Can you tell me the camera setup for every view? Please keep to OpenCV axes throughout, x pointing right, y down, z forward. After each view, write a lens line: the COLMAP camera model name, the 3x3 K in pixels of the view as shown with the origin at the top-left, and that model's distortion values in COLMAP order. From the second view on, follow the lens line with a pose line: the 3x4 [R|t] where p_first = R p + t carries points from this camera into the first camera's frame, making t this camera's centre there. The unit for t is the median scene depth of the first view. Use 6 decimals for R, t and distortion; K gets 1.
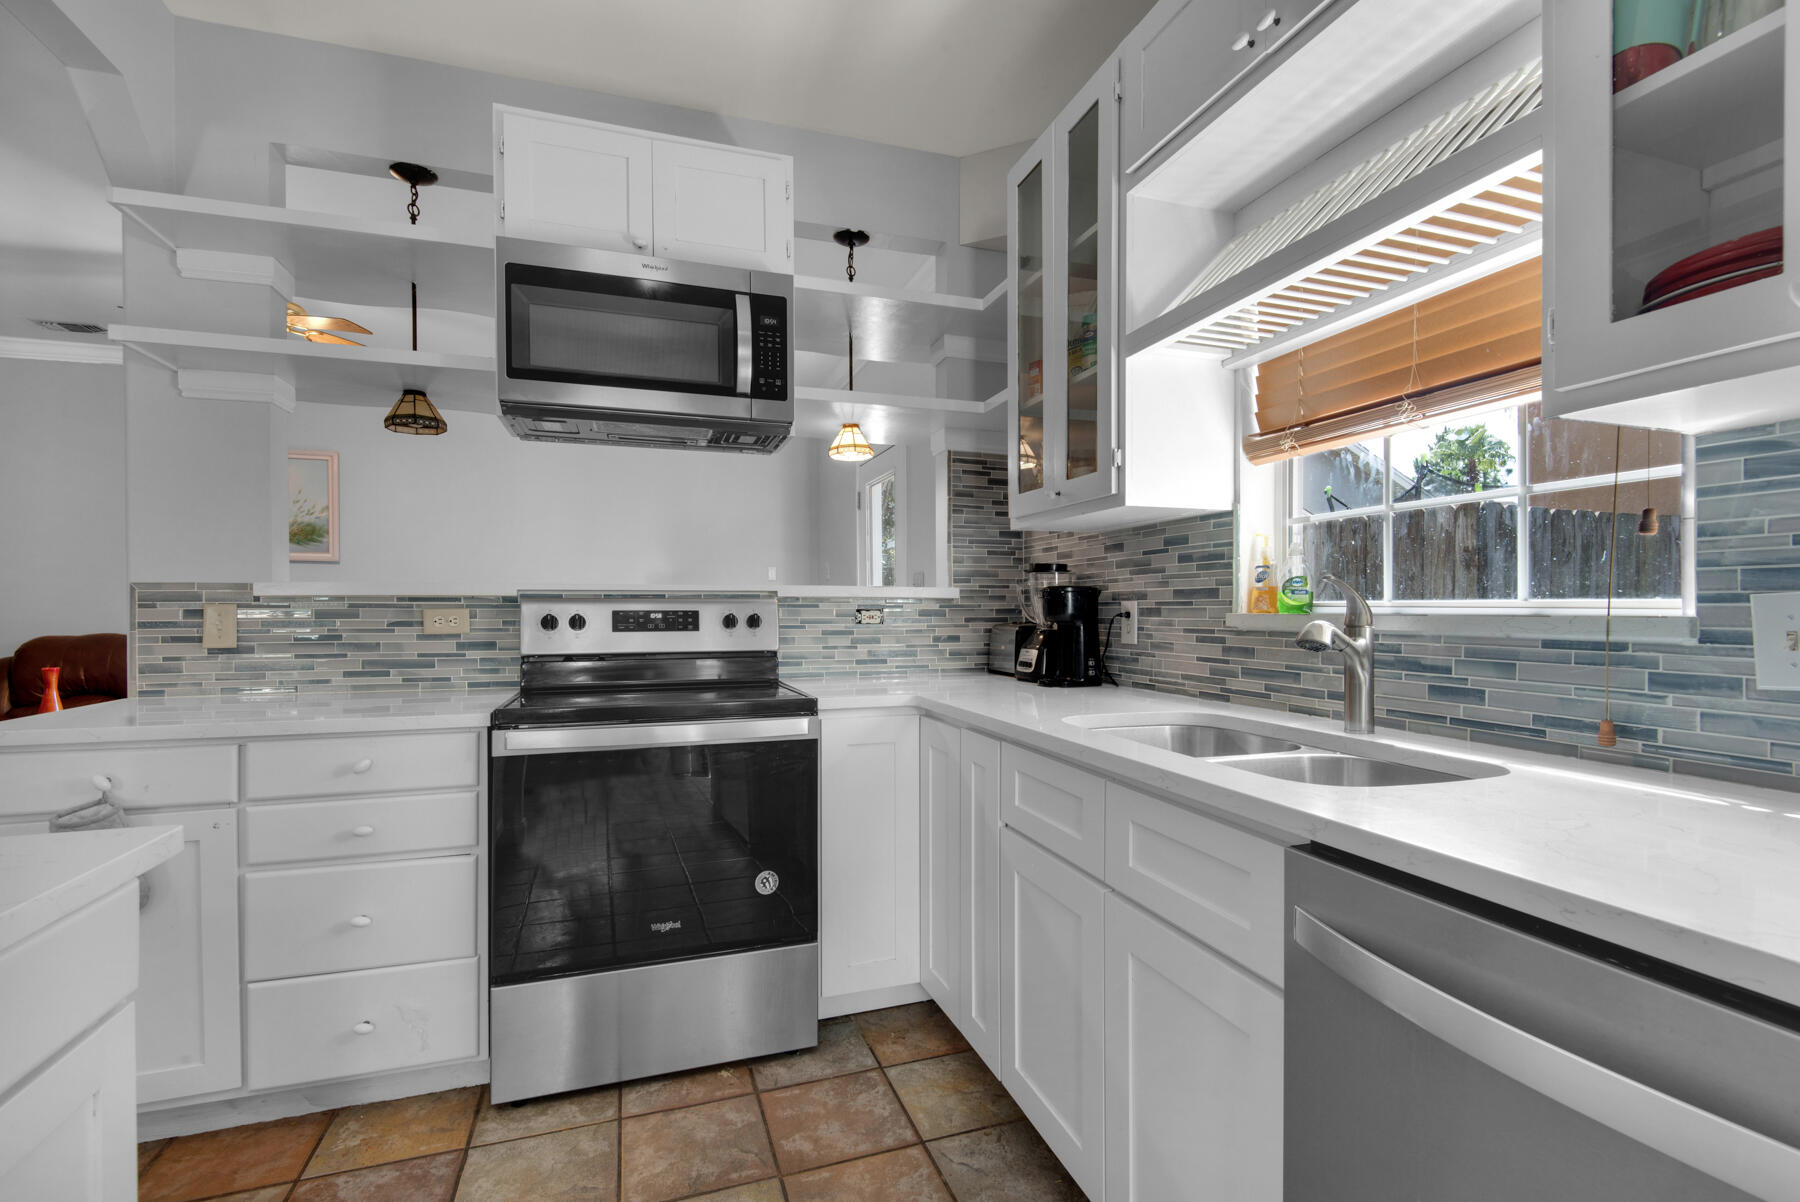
lens RADIAL K [[826.5, 0, 913.2], [0, 826.5, 616.7], [0, 0, 1]] dist [0.038357, -0.028476]
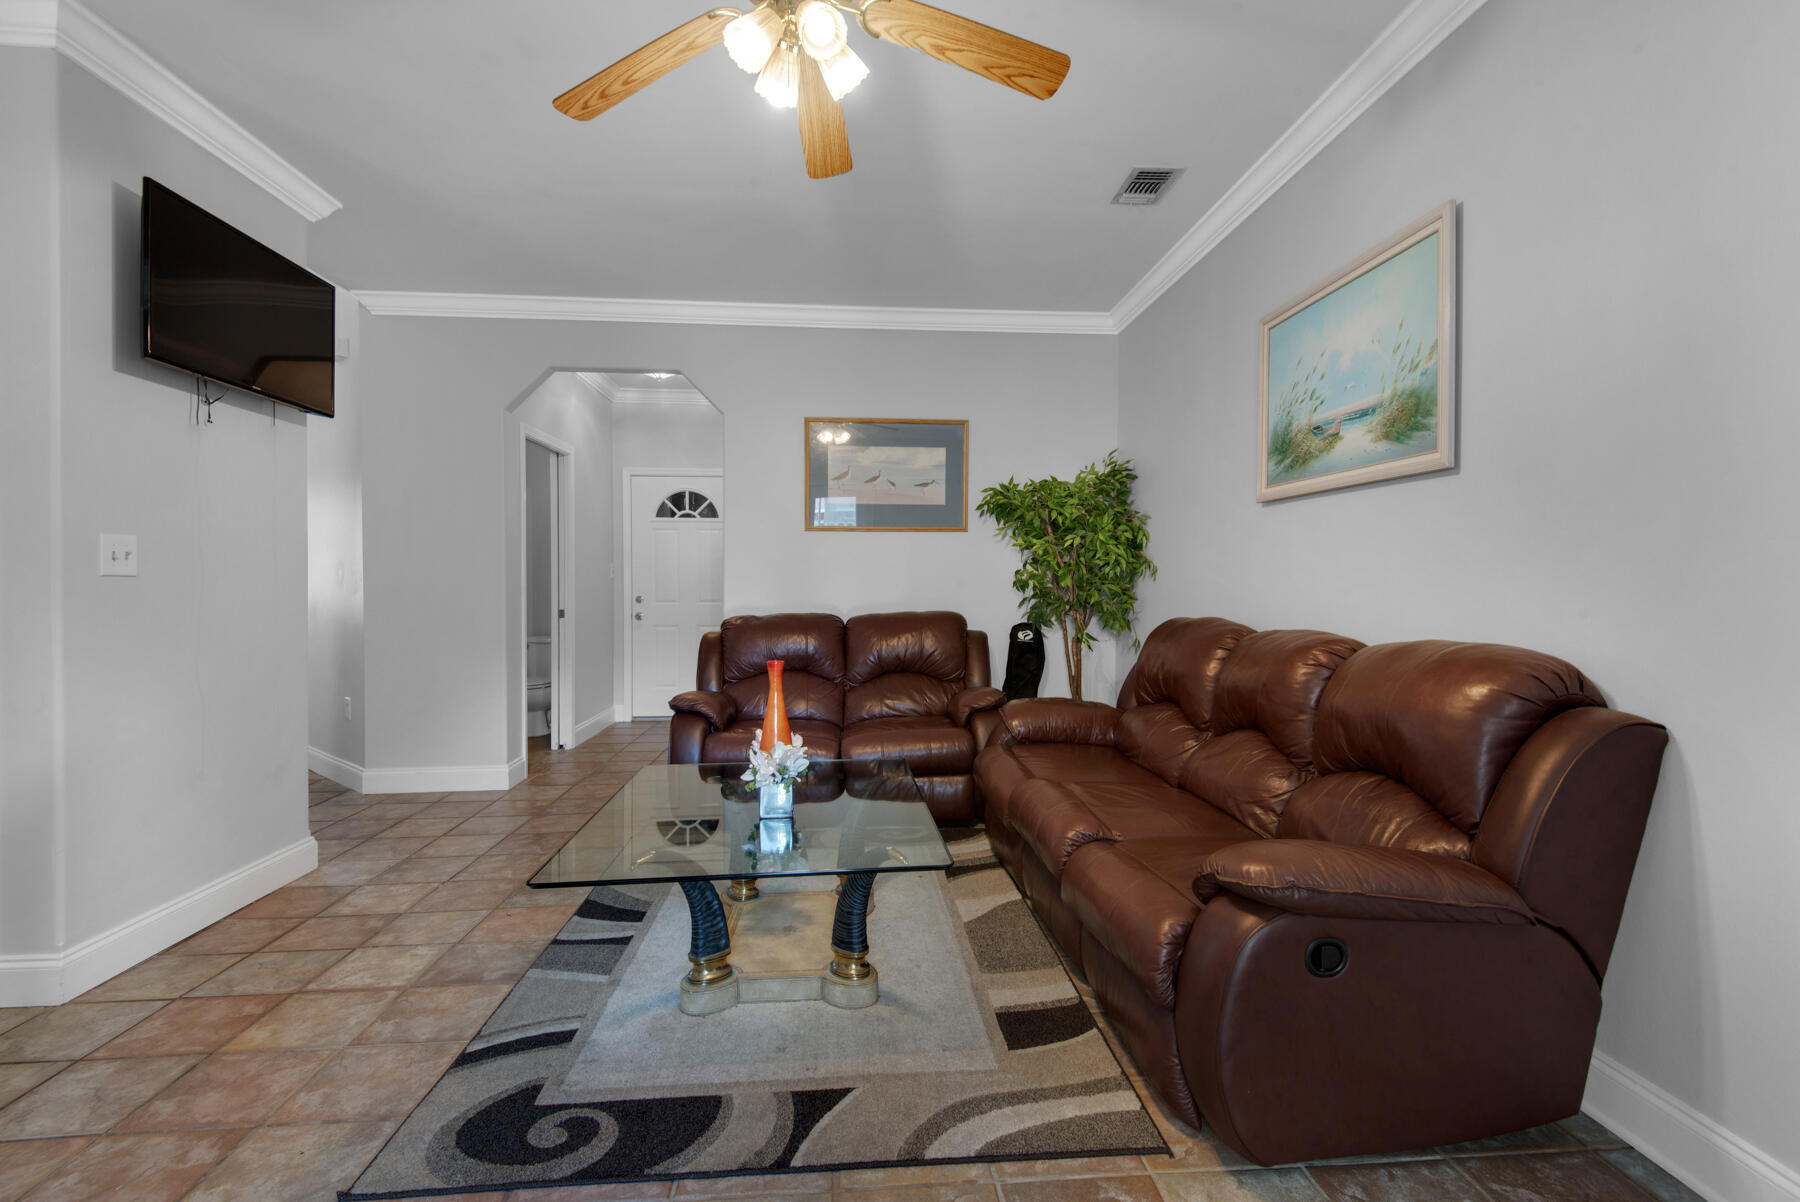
lens RADIAL K [[824.0, 0, 904.5], [0, 824.0, 595.2], [0, 0, 1]] dist [0.016605, -0.000955]
pose [[-0.252627, 0.018120, -0.967394, -0.538601], [-0.004706, 0.999790, 0.019956, -0.024980], [0.967552, 0.009594, -0.252488, 2.020439]]
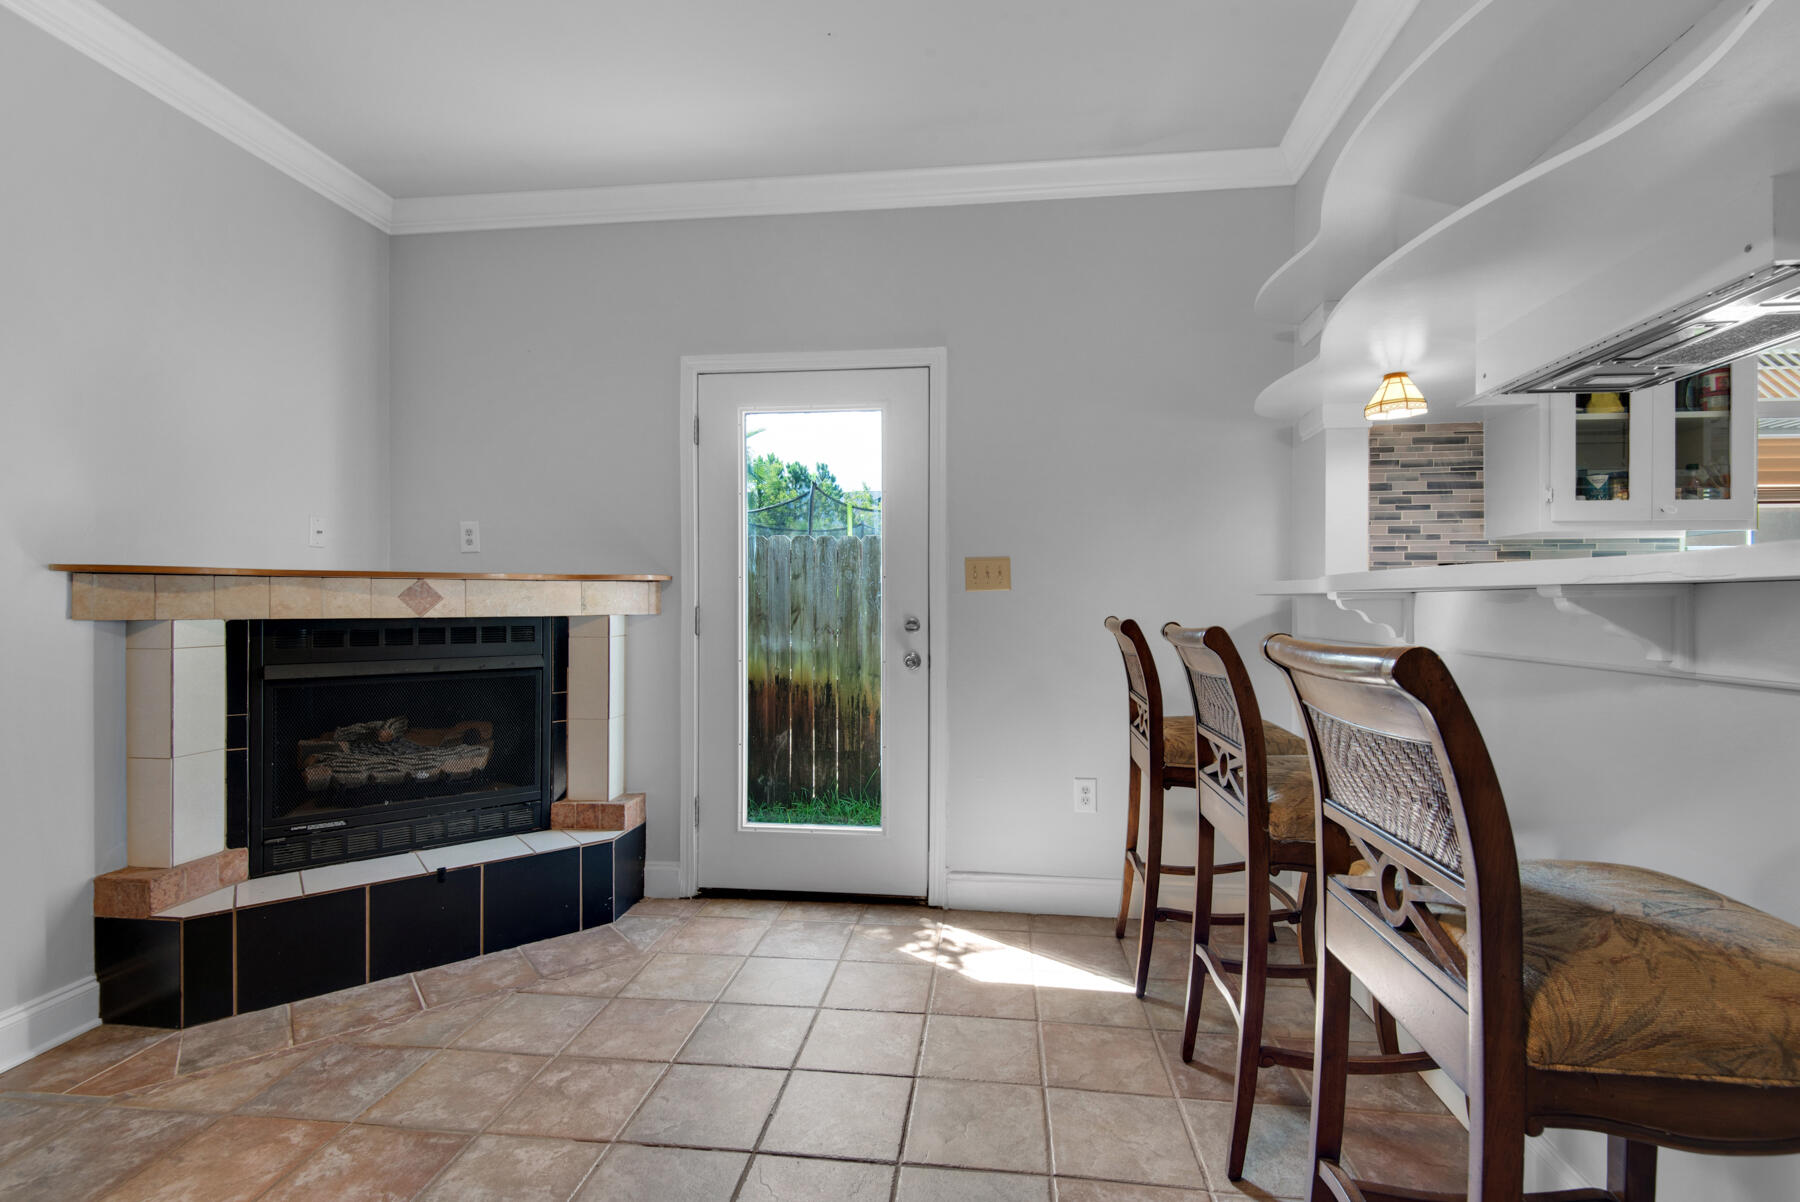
lens RADIAL K [[816.9, 0, 908.7], [0, 816.9, 600.0], [0, 0, 1]] dist [0.034602, -0.025447]
pose [[0.430053, 0.007616, 0.902772, -1.256723], [0.006887, 0.999908, -0.011716, -0.013344], [-0.902778, 0.011256, 0.429961, 1.381985]]
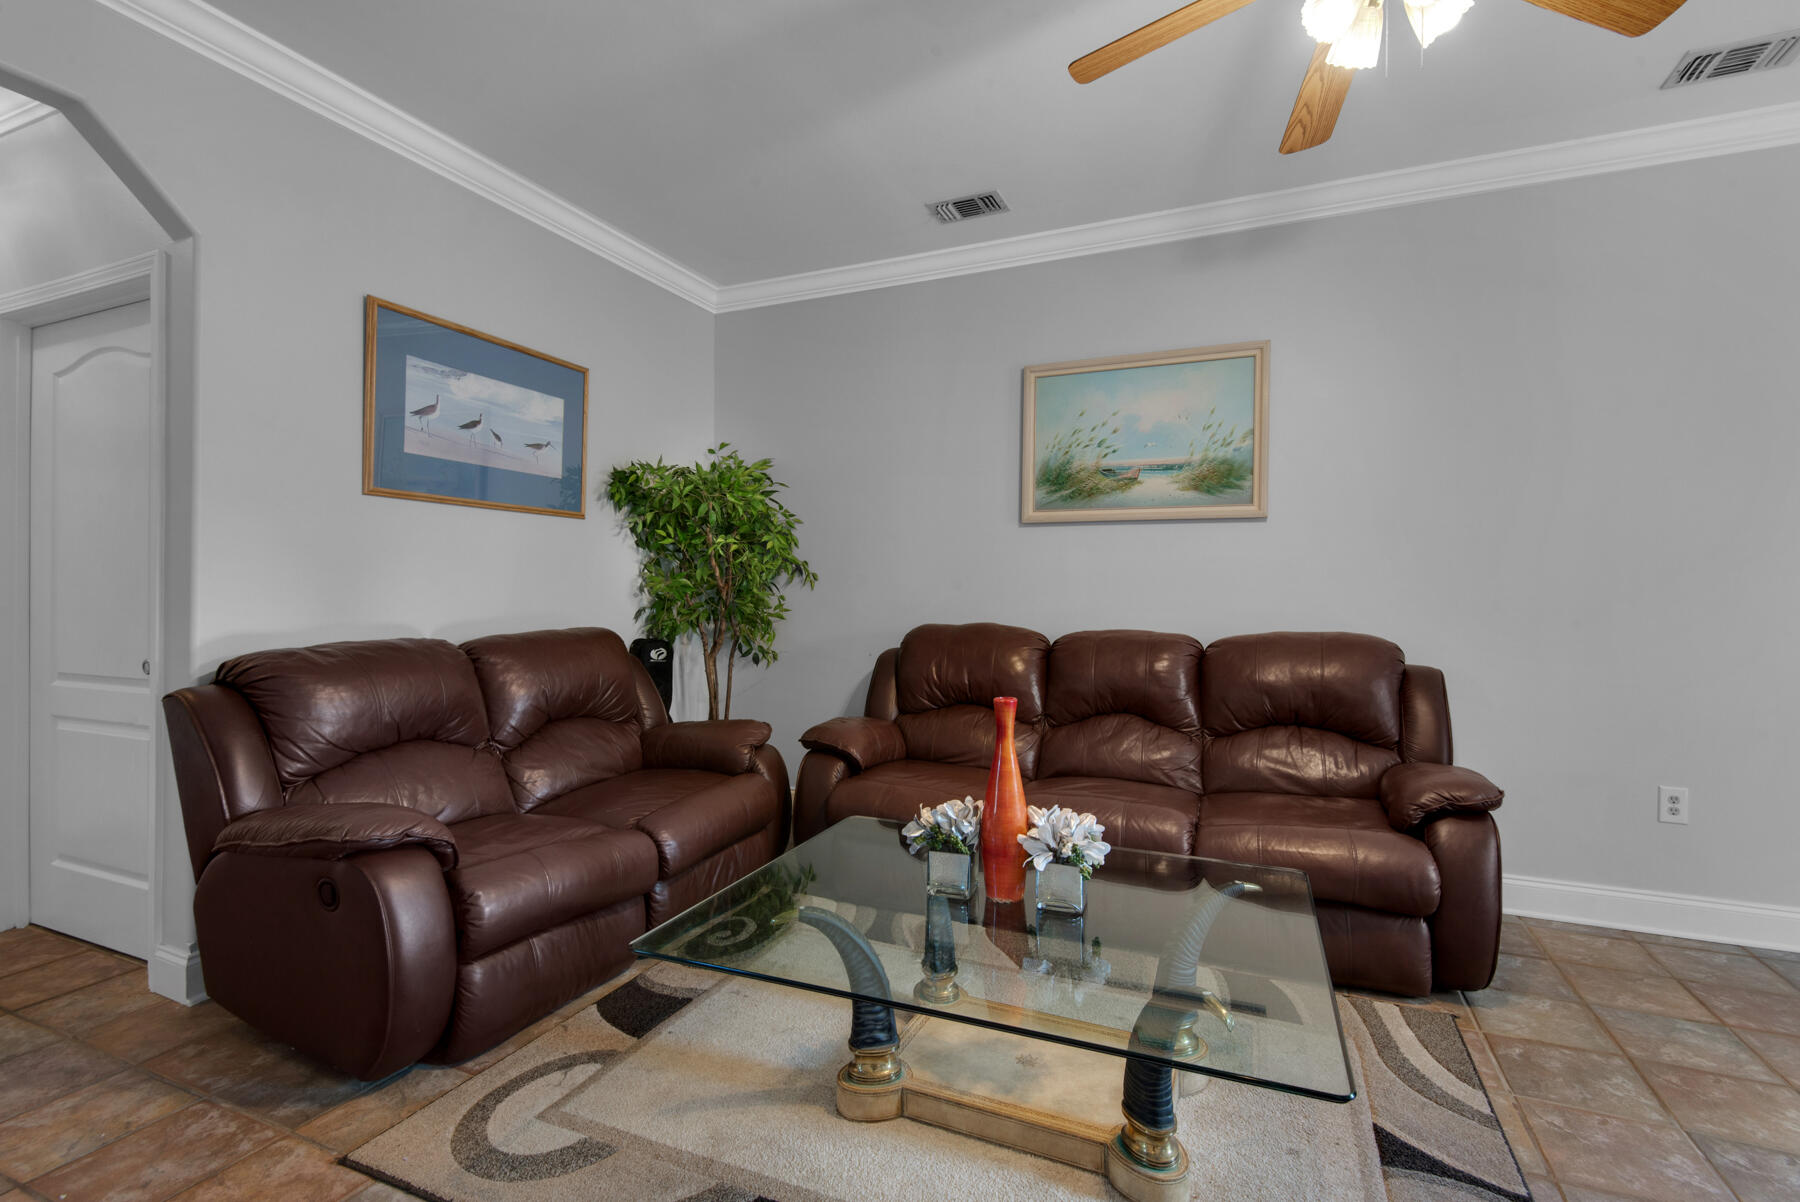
lens RADIAL K [[816.9, 0, 908.7], [0, 816.9, 600.0], [0, 0, 1]] dist [0.034602, -0.025447]
pose [[0.739320, 0.014390, -0.673200, -1.130034], [-0.013809, 0.999885, 0.006208, -0.011411], [0.673212, 0.004707, 0.739434, 0.887364]]
